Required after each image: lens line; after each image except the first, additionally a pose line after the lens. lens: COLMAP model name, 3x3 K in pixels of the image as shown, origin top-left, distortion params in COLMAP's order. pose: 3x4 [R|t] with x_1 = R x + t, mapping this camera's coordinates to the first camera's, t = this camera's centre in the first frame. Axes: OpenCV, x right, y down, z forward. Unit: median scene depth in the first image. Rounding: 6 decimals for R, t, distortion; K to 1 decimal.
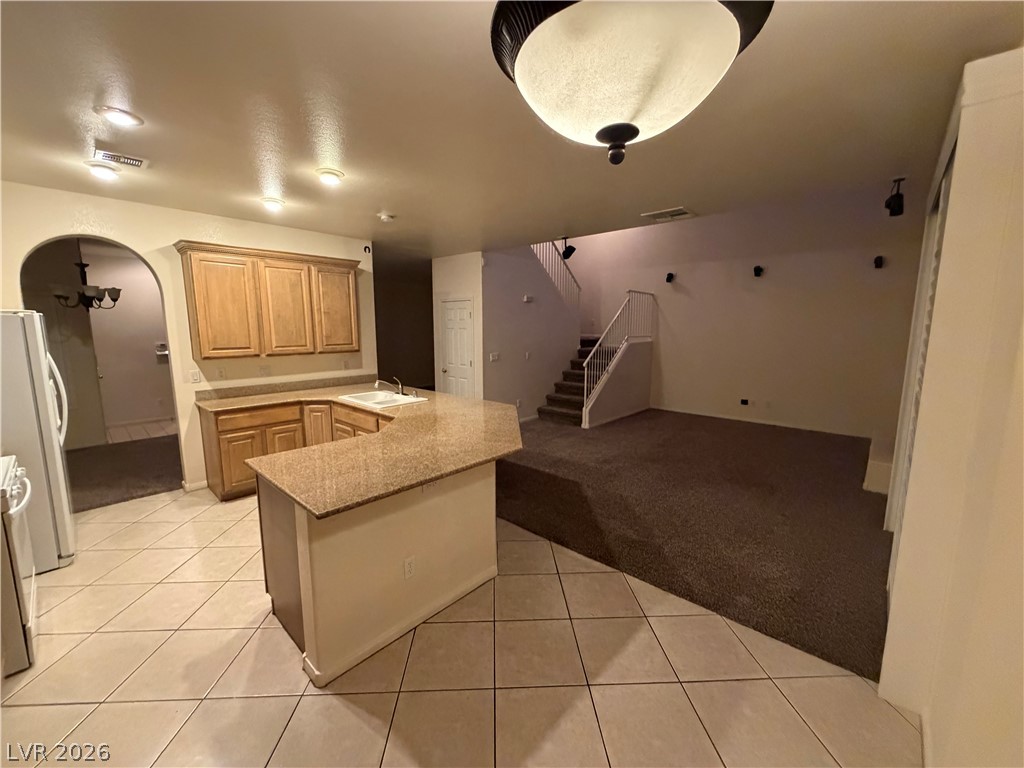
lens RADIAL K [[410.6, 0, 509.3], [0, 410.6, 382.6], [0, 0, 1]] dist [-0.000711, -0.000643]
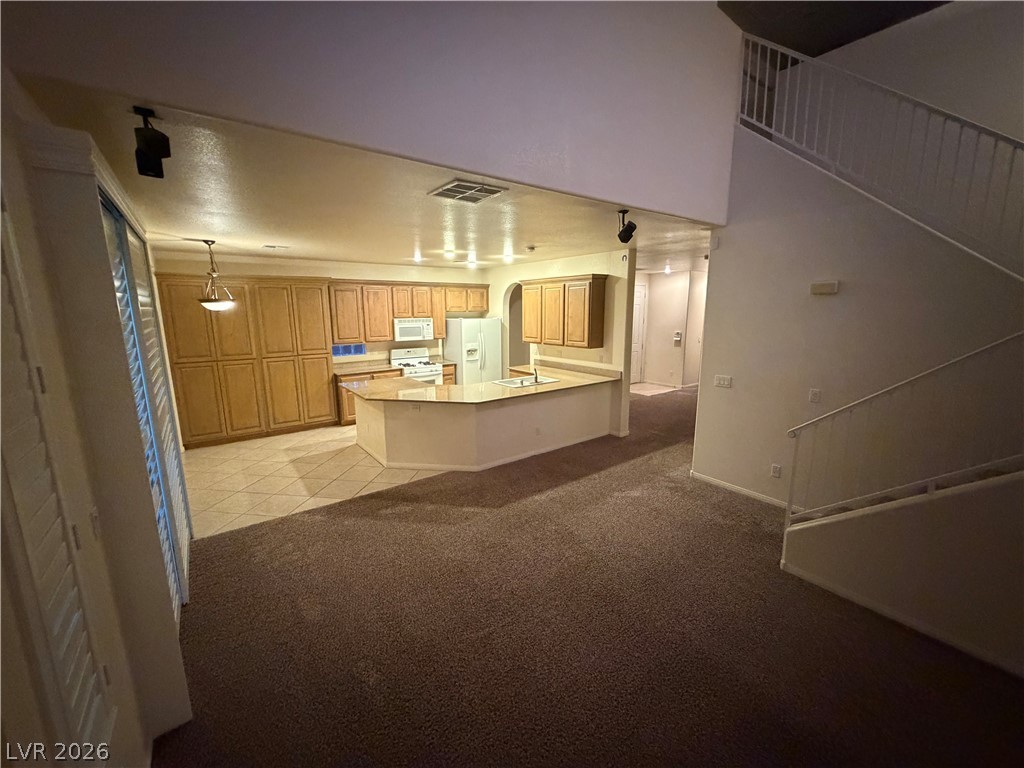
lens RADIAL K [[410.6, 0, 509.3], [0, 410.6, 382.6], [0, 0, 1]] dist [-0.000711, -0.000643]
pose [[-0.174291, 0.177870, -0.968496, 0.961239], [-0.129595, 0.970851, 0.201624, -0.211077], [0.976129, 0.160654, -0.146159, 1.054610]]
